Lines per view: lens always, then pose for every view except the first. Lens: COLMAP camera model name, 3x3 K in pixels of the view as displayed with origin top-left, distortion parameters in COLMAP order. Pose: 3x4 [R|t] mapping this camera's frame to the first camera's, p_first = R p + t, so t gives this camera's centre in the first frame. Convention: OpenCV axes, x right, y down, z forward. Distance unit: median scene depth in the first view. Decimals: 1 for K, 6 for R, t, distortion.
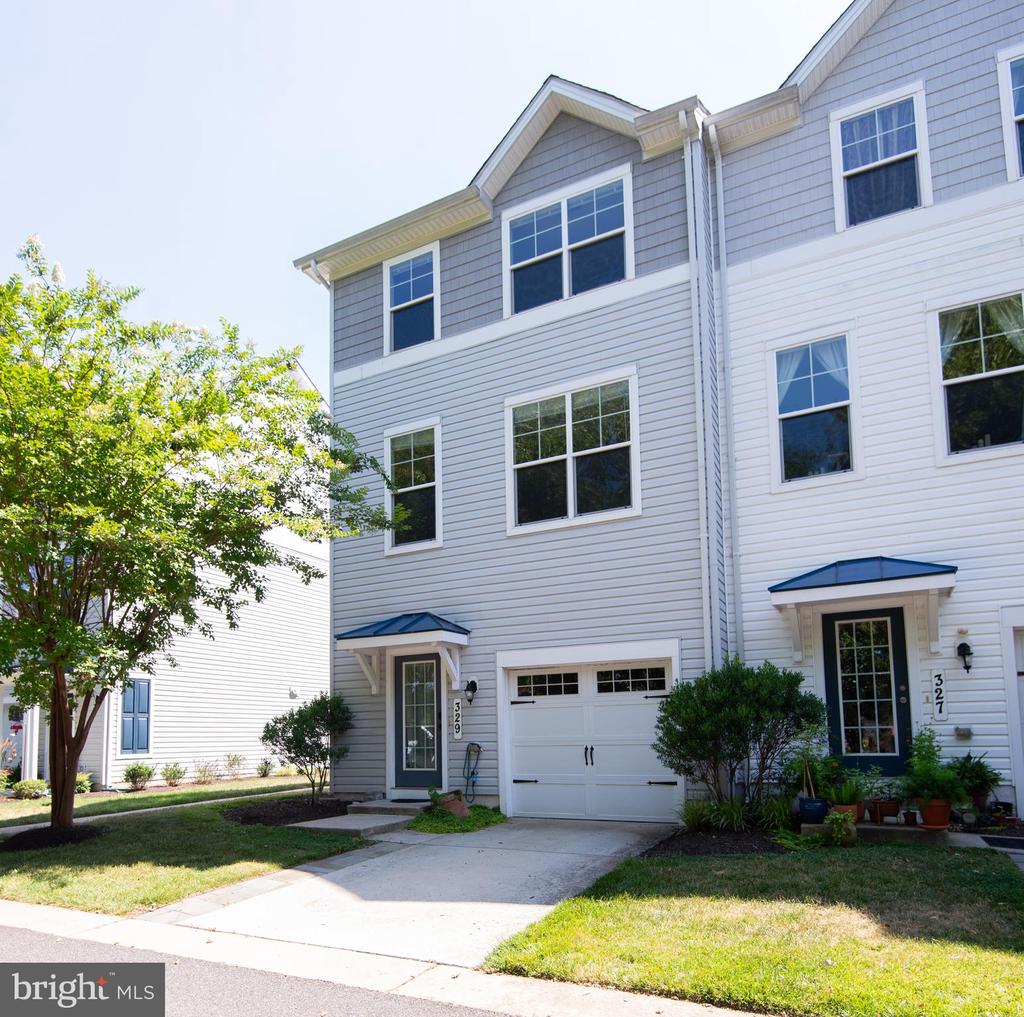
lens RADIAL K [[727.3, 0, 510.6], [0, 727.3, 672.3], [0, 0, 1]] dist [0.002594, 0.002129]
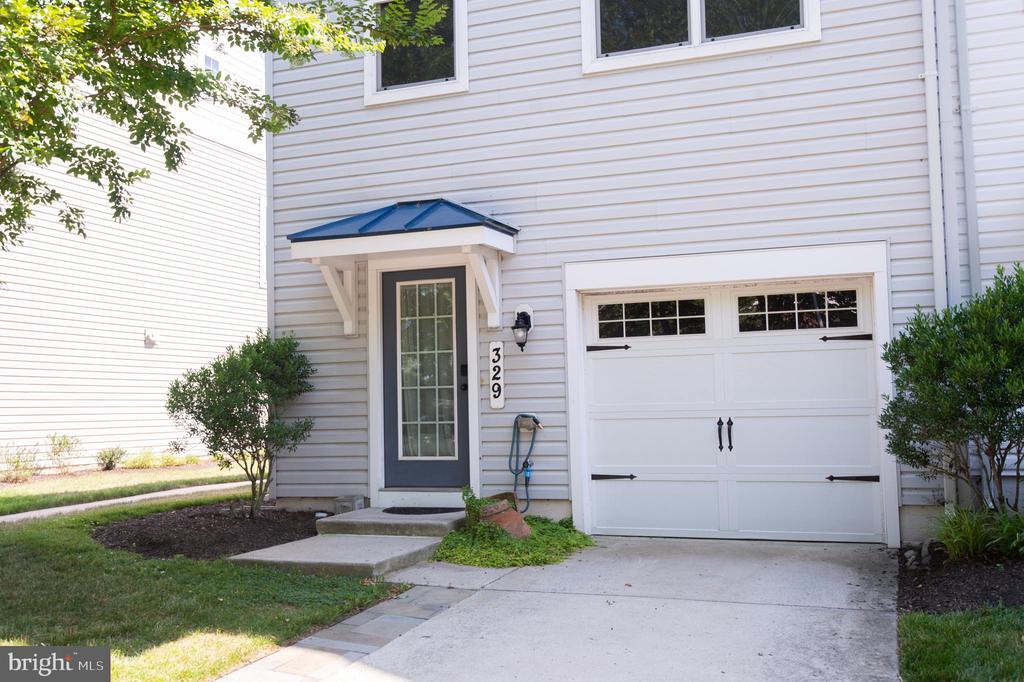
lens RADIAL K [[1010.4, 0, 511.1], [0, 1010.4, 340.5], [0, 0, 1]] dist [-0.005174, 0.000000]
pose [[0.994967, 0.004779, 0.100092, -0.147870], [-0.006881, 0.999763, 0.020658, 0.018241], [-0.099970, -0.021243, 0.994764, 0.165179]]
